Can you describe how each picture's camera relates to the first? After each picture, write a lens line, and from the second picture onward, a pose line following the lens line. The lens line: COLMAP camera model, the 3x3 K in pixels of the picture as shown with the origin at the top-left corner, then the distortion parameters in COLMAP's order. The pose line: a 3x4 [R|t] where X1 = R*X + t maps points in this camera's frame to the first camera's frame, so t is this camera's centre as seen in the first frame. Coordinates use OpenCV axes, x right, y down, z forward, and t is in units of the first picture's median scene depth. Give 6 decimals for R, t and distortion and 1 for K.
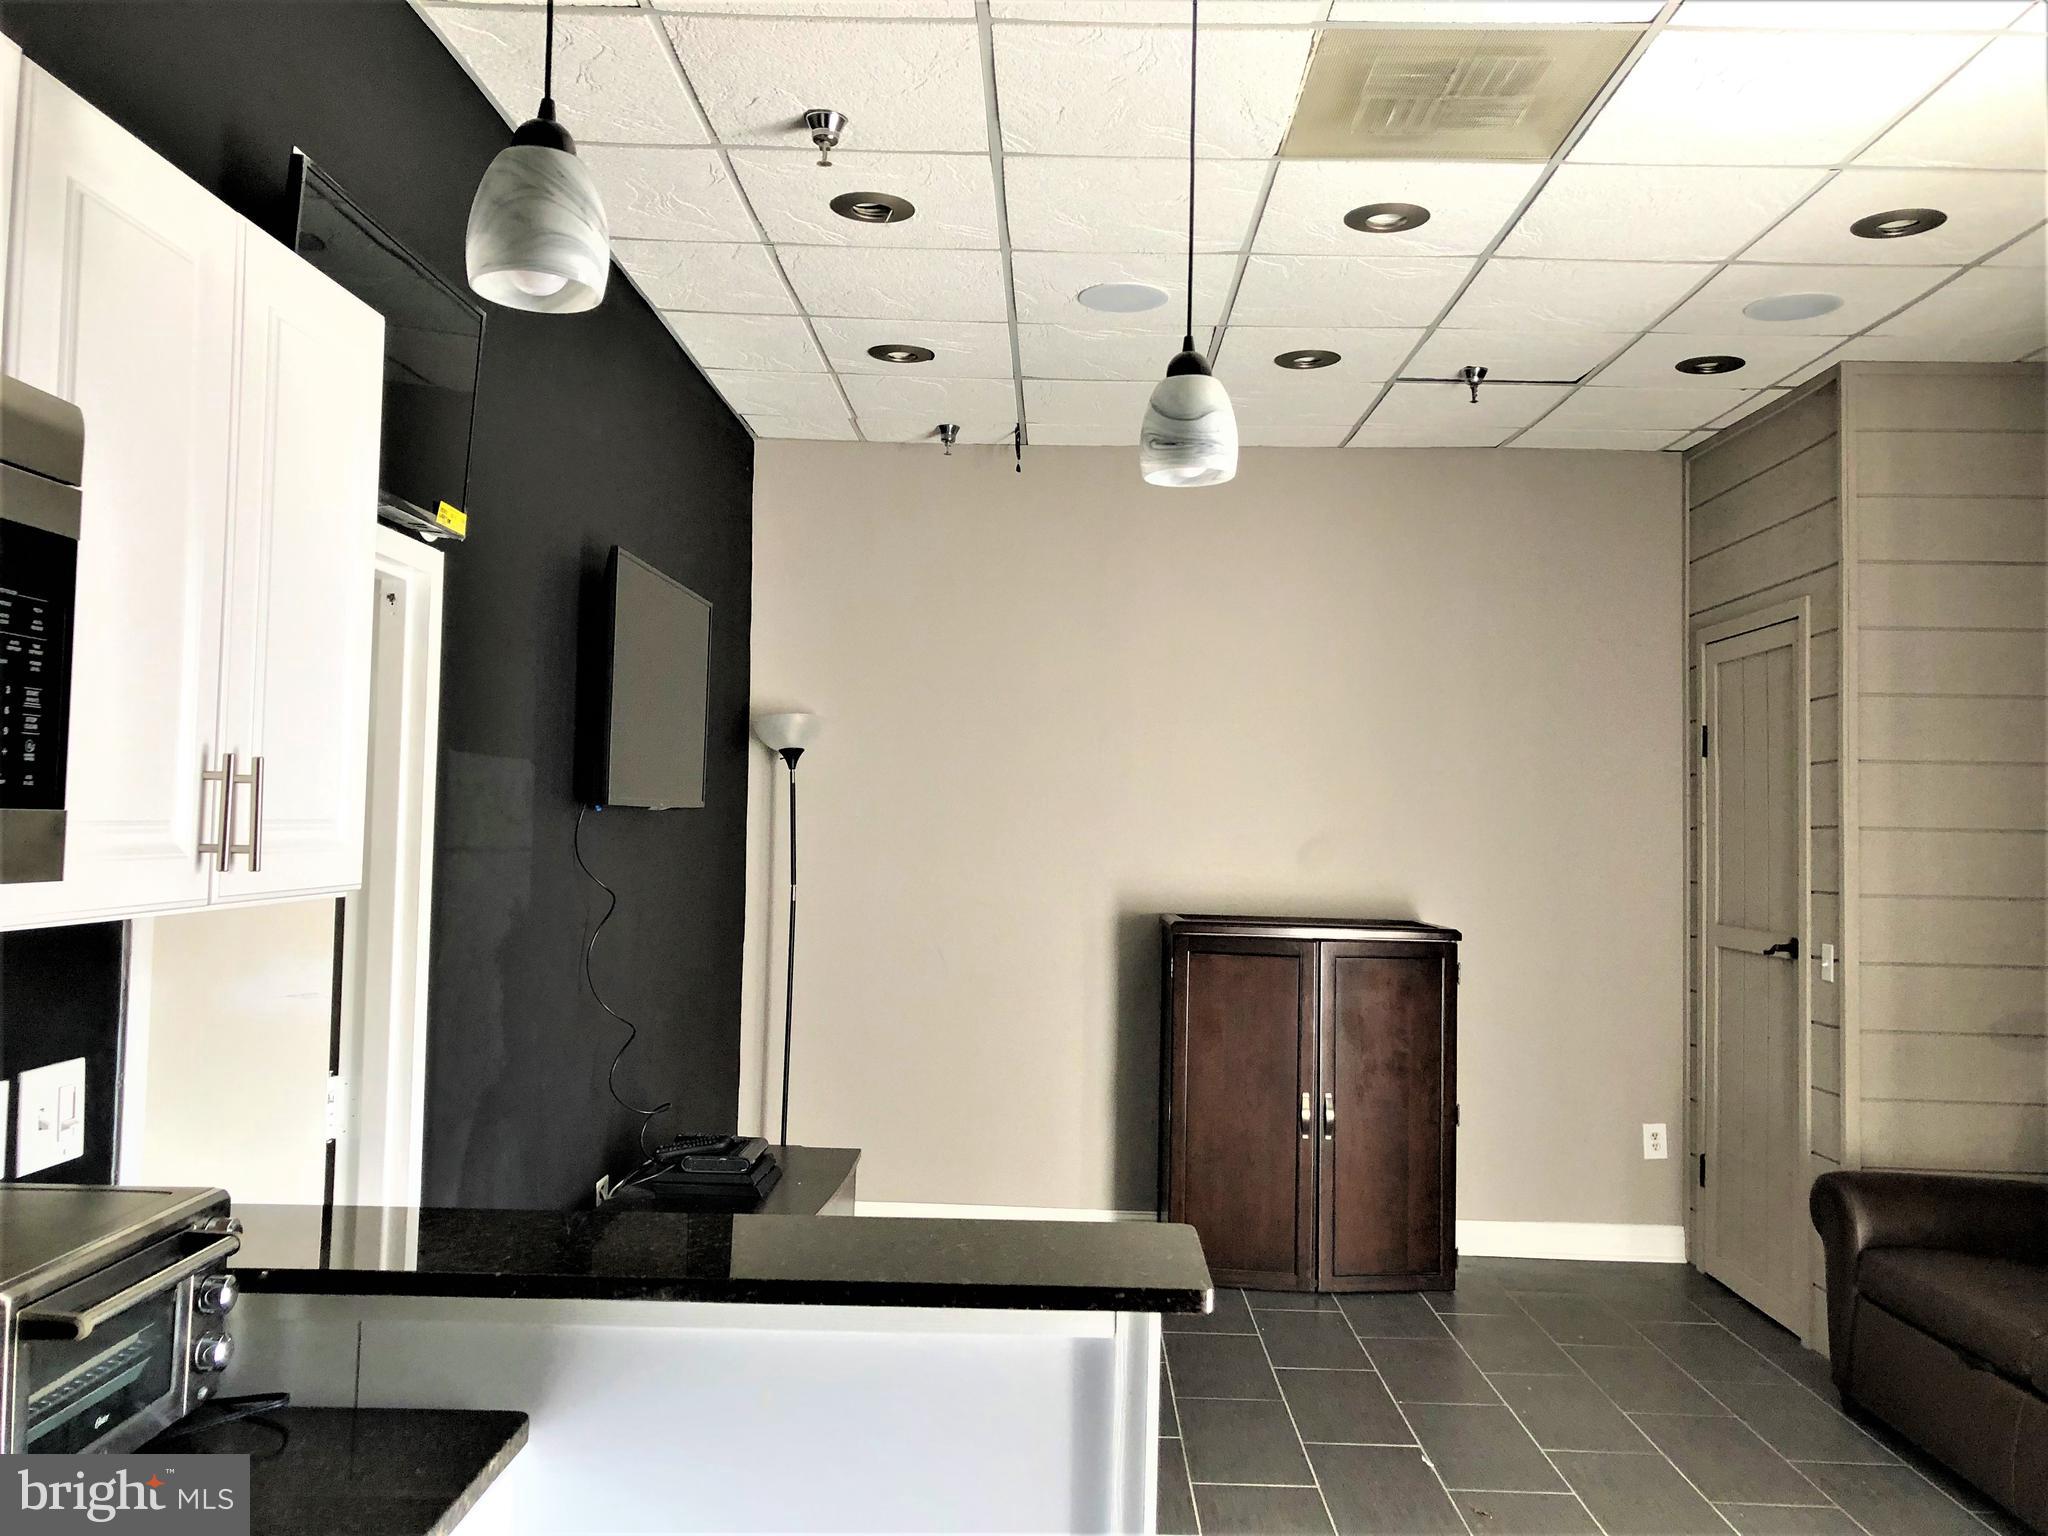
lens RADIAL K [[1671.4, 0, 1052.6], [0, 1671.4, 740.7], [0, 0, 1]] dist [0.008554, 0.002453]
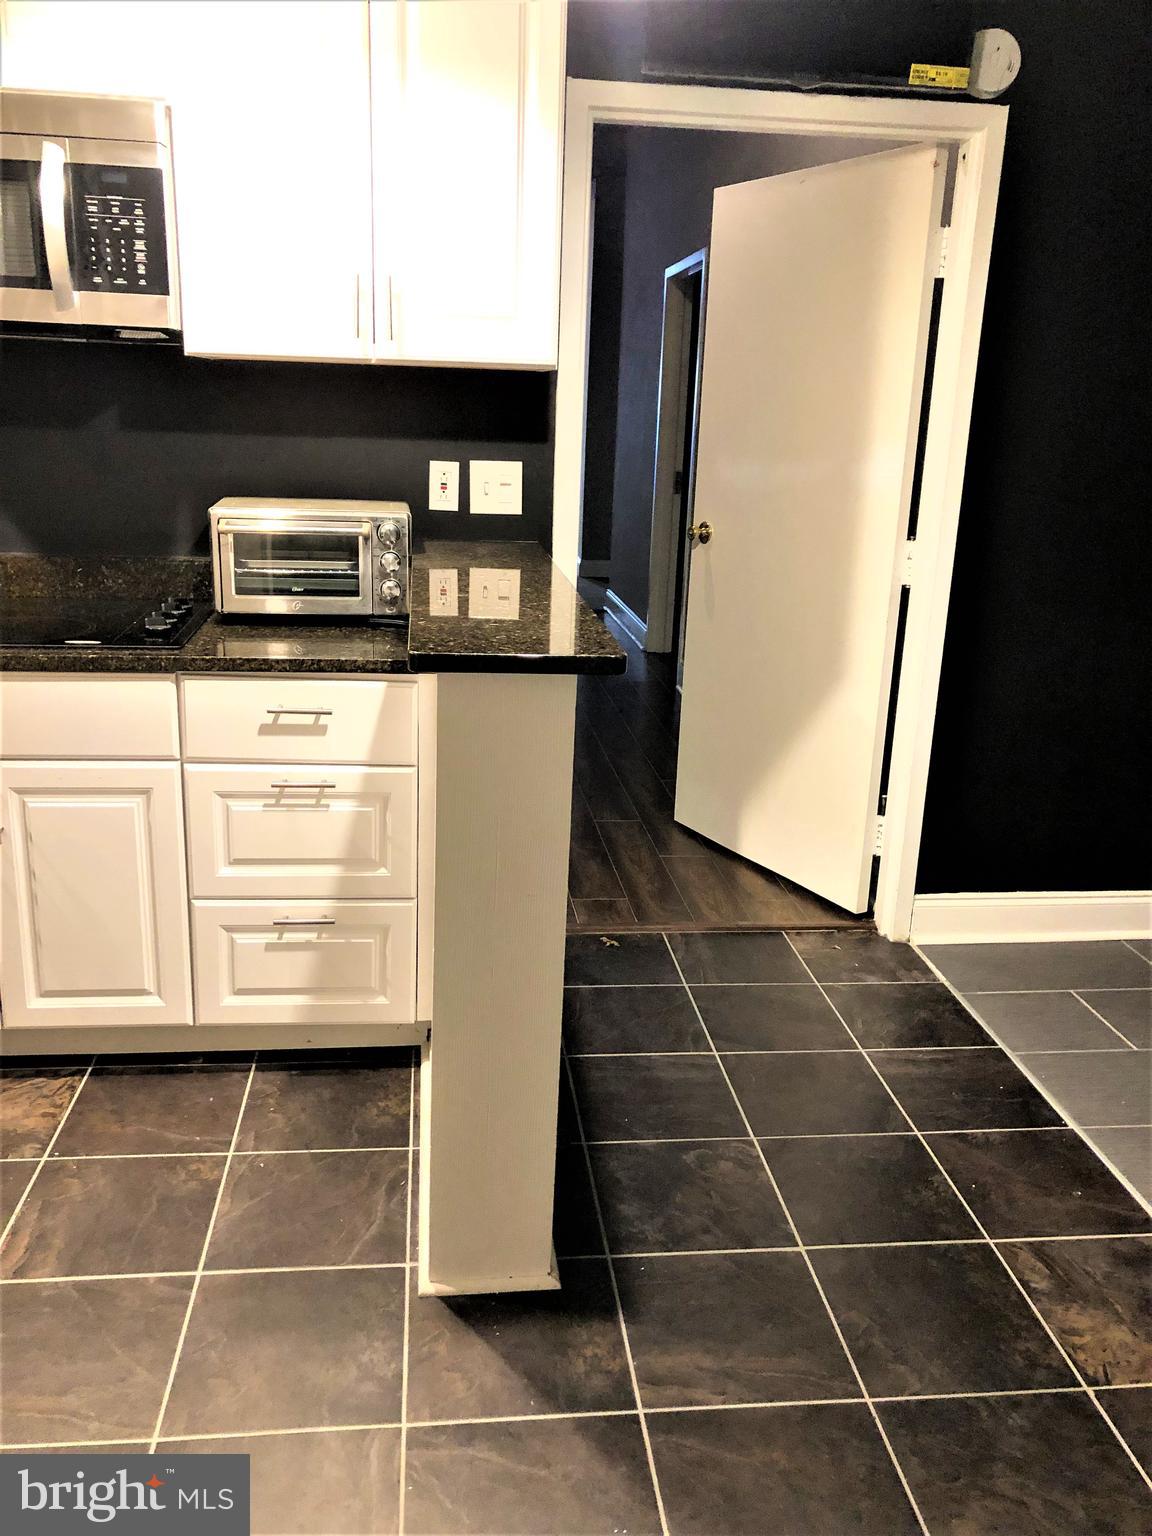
lens RADIAL K [[1266.6, 0, 576.0], [0, 1266.6, 768.0], [0, 0, 1]] dist [0.018104, 0.003902]
pose [[0.133703, 0.269151, -0.953772, 1.389964], [0.014585, 0.961775, 0.273454, 0.201830], [0.990914, -0.050472, 0.124666, 1.341355]]
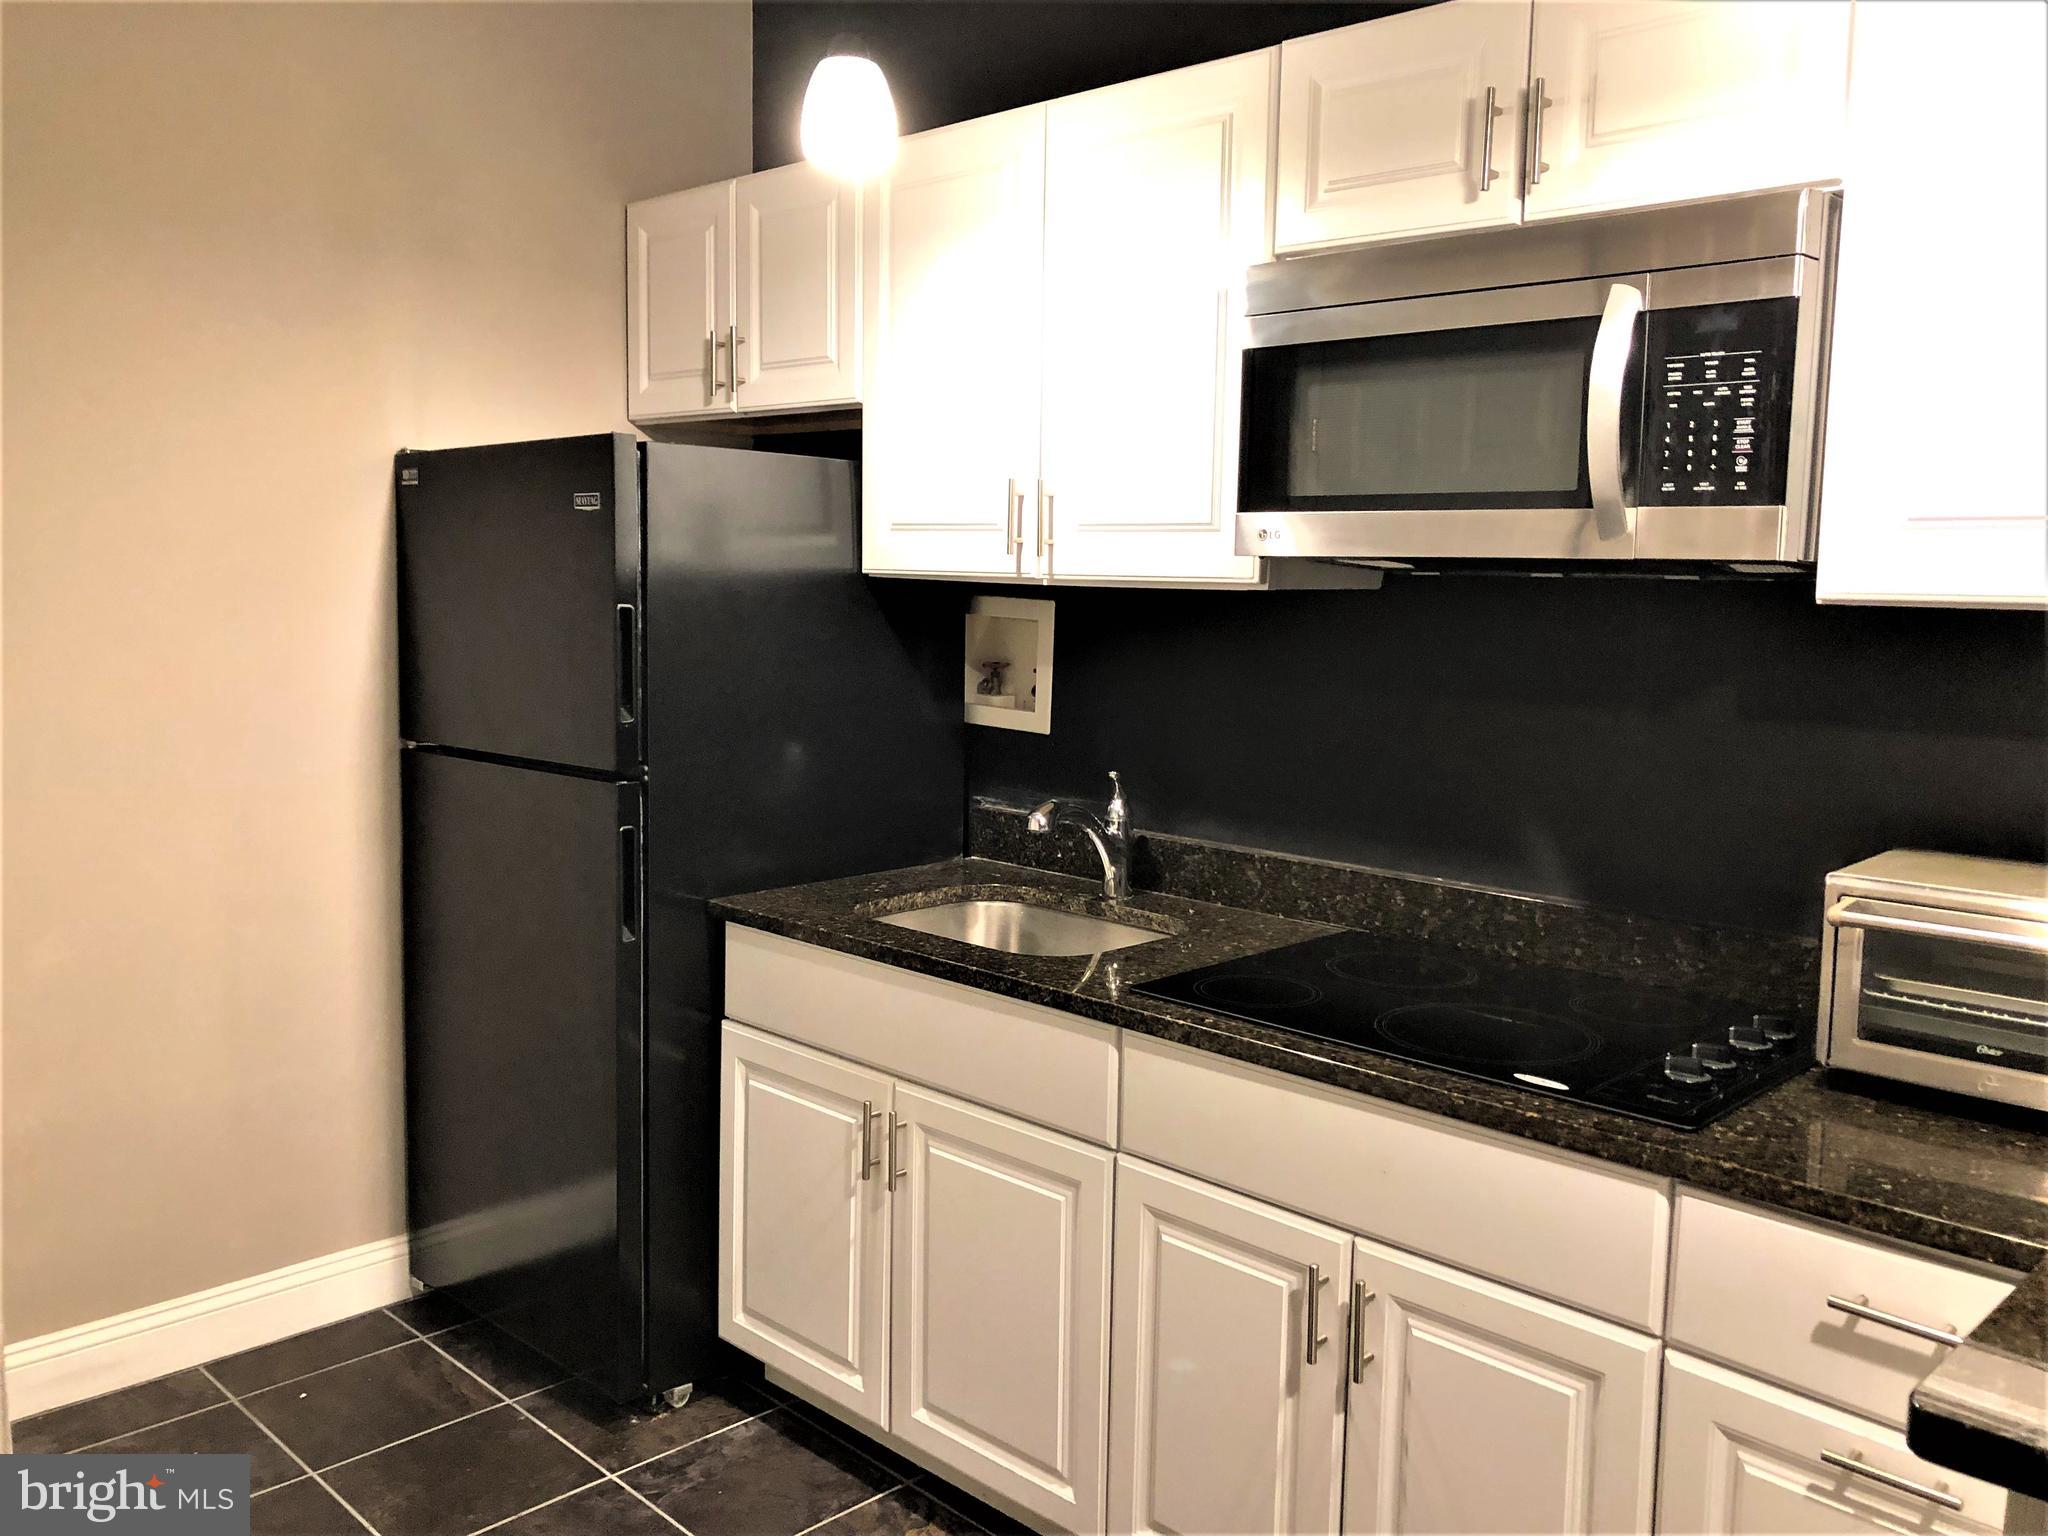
lens RADIAL K [[1663.1, 0, 1019.6], [0, 1663.1, 735.5], [0, 0, 1]] dist [0.061822, -0.089977]
pose [[-0.695230, 0.042704, -0.717517, 0.803585], [0.006241, 0.998555, 0.053383, 0.150822], [0.718760, 0.032635, -0.694492, 1.528613]]
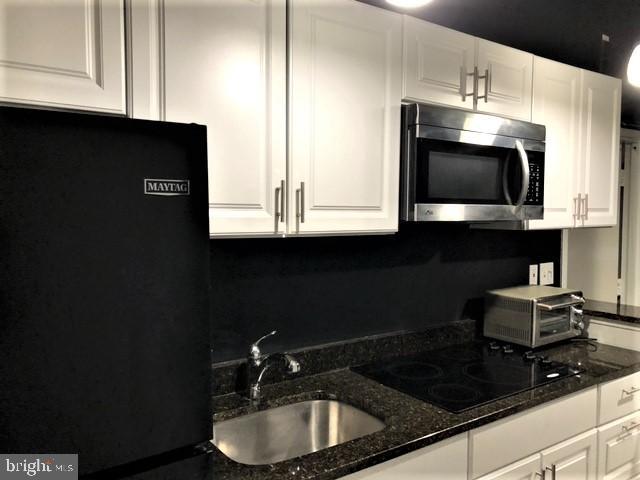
lens RADIAL K [[522.3, 0, 328.9], [0, 522.3, 231.5], [0, 0, 1]] dist [0.008554, 0.002453]
pose [[0.581874, 0.018362, -0.813072, 0.333133], [0.045280, 0.997463, 0.054931, 0.002140], [0.812018, -0.068779, 0.579566, -0.468340]]
